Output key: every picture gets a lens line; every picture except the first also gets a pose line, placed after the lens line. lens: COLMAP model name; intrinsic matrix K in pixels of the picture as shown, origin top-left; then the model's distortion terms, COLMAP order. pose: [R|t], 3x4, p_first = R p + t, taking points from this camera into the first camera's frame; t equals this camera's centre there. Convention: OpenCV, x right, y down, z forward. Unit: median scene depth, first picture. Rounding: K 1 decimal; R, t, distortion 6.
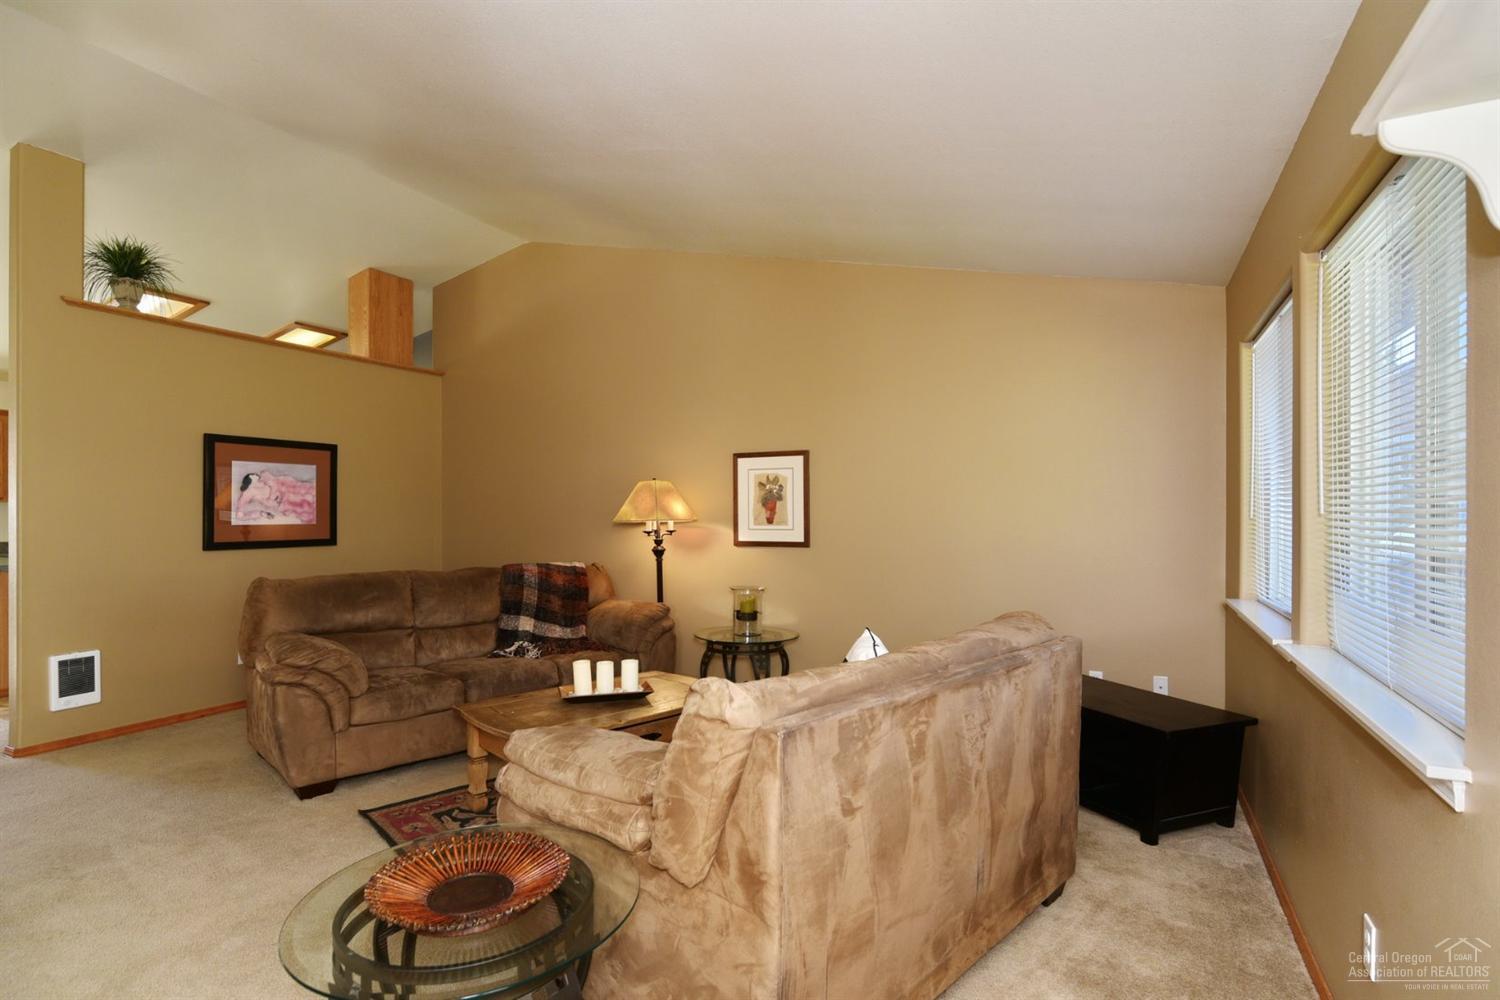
lens RADIAL K [[764.5, 0, 749.7], [0, 764.5, 504.3], [0, 0, 1]] dist [-0.003920, -0.000137]
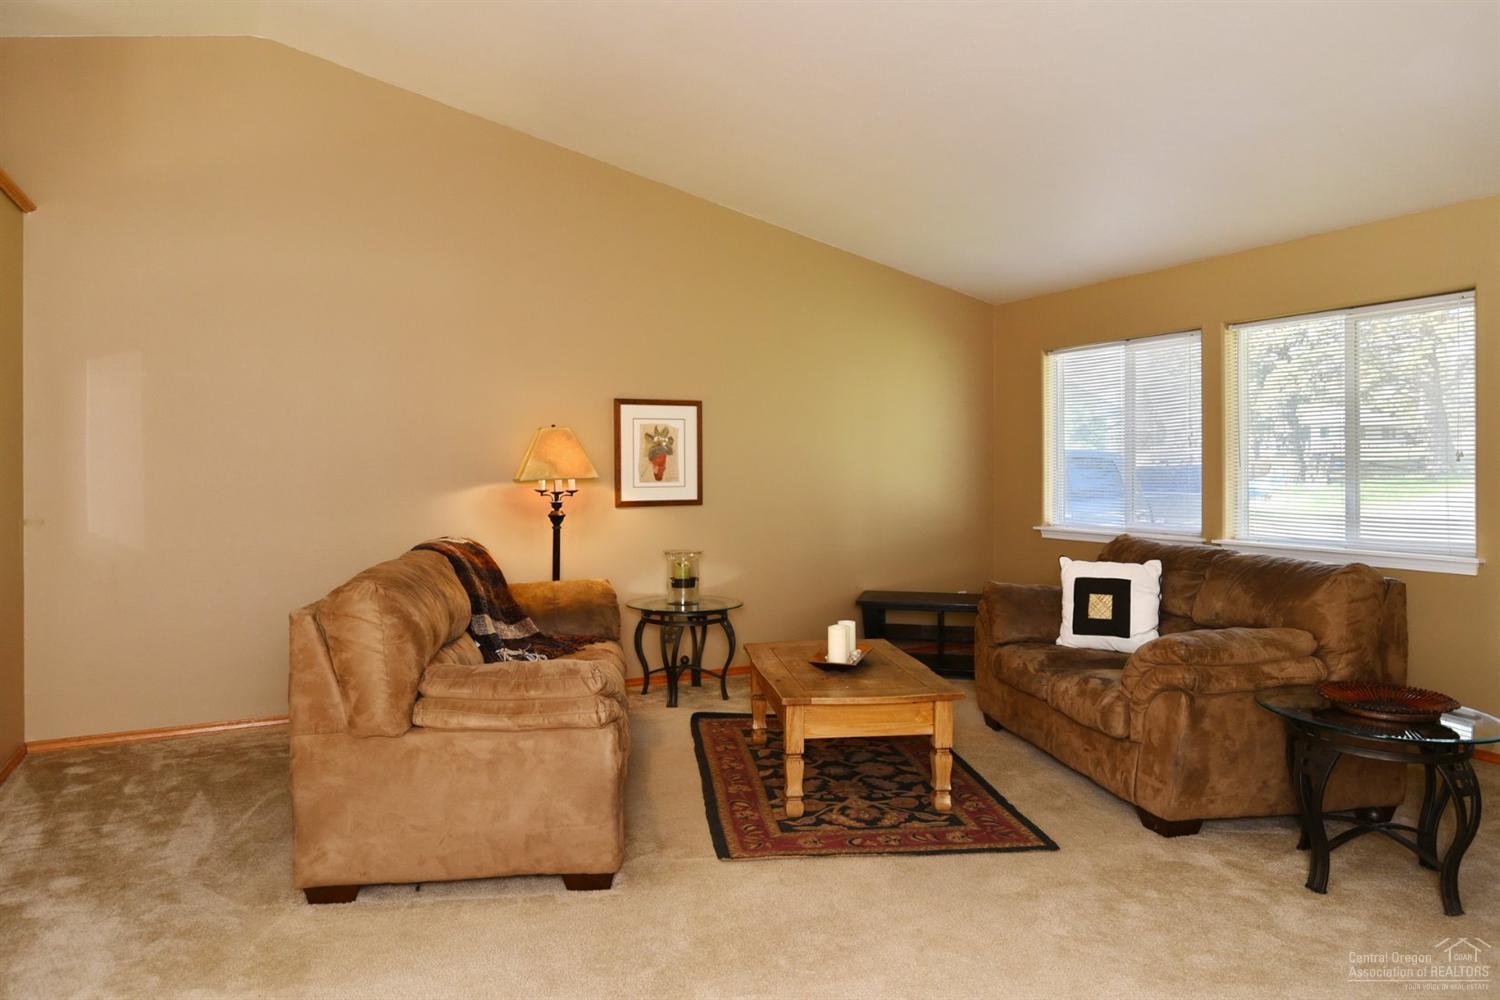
lens RADIAL K [[926.2, 0, 743.3], [0, 926.2, 470.3], [0, 0, 1]] dist [-0.016834, 0.003517]
pose [[0.588471, -0.003366, 0.808511, -0.789029], [-0.003393, 0.999972, 0.006633, 0.006079], [-0.808511, -0.006646, 0.588443, 0.285430]]
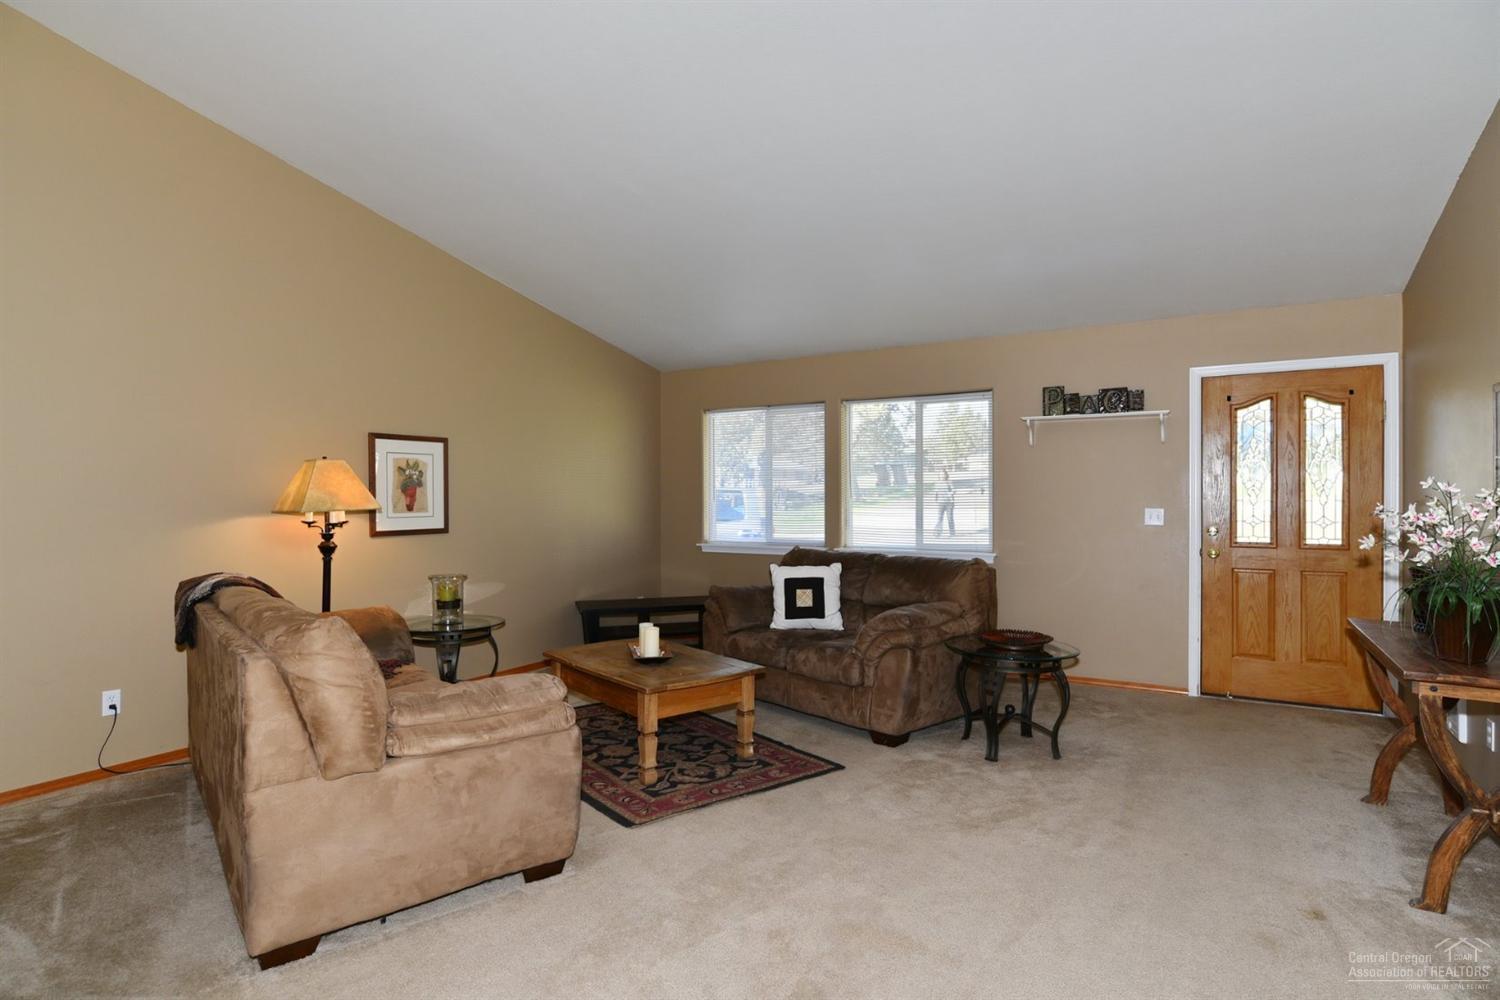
lens RADIAL K [[764.5, 0, 749.7], [0, 764.5, 504.3], [0, 0, 1]] dist [-0.003920, -0.000137]
pose [[0.072216, -0.008656, 0.997351, -0.892964], [-0.004390, 0.999950, 0.008996, 0.006659], [-0.997379, -0.005028, 0.072174, 0.509999]]
